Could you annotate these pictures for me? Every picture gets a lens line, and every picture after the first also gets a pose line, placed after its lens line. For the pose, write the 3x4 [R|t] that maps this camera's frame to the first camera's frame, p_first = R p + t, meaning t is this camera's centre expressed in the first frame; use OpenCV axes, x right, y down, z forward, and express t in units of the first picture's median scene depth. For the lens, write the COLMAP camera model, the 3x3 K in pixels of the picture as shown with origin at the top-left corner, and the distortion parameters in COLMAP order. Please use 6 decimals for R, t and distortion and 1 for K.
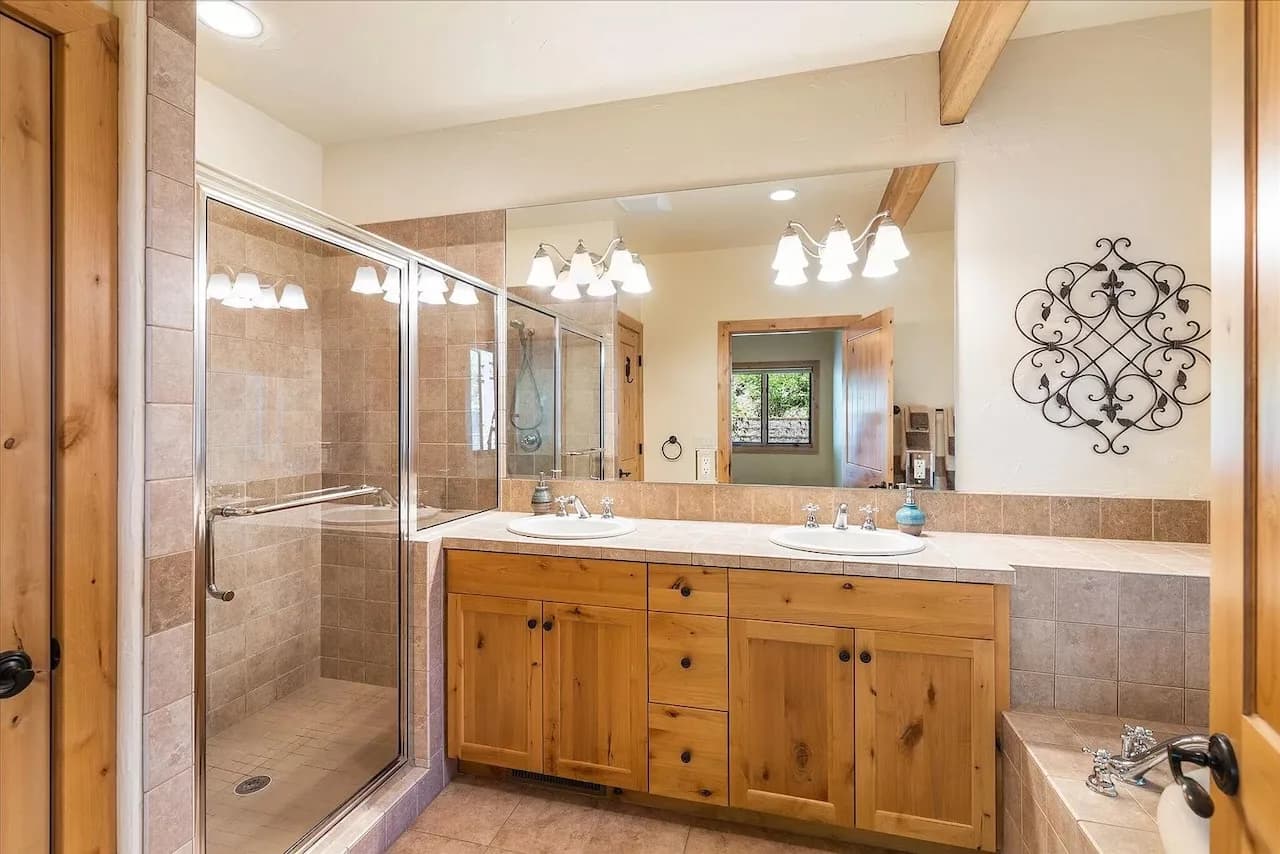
lens RADIAL K [[562.6, 0, 642.7], [0, 562.6, 420.3], [0, 0, 1]] dist [0.000393, -0.000132]
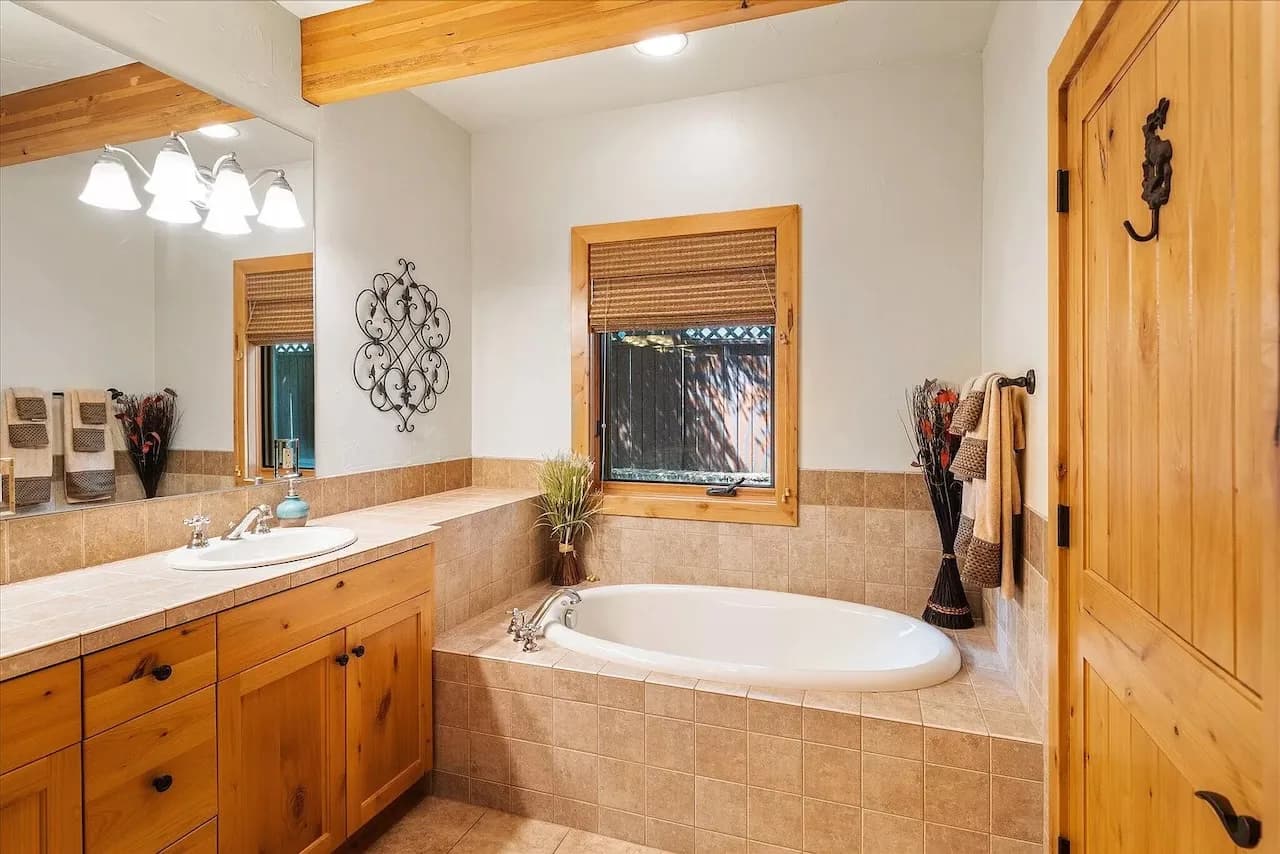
lens RADIAL K [[613.4, 0, 640.8], [0, 613.4, 415.2], [0, 0, 1]] dist [0.010913, -0.000235]
pose [[0.122168, -0.018940, 0.992329, -0.469225], [0.006541, 0.999812, 0.018277, 0.000705], [-0.992488, 0.004258, 0.122269, 0.313600]]
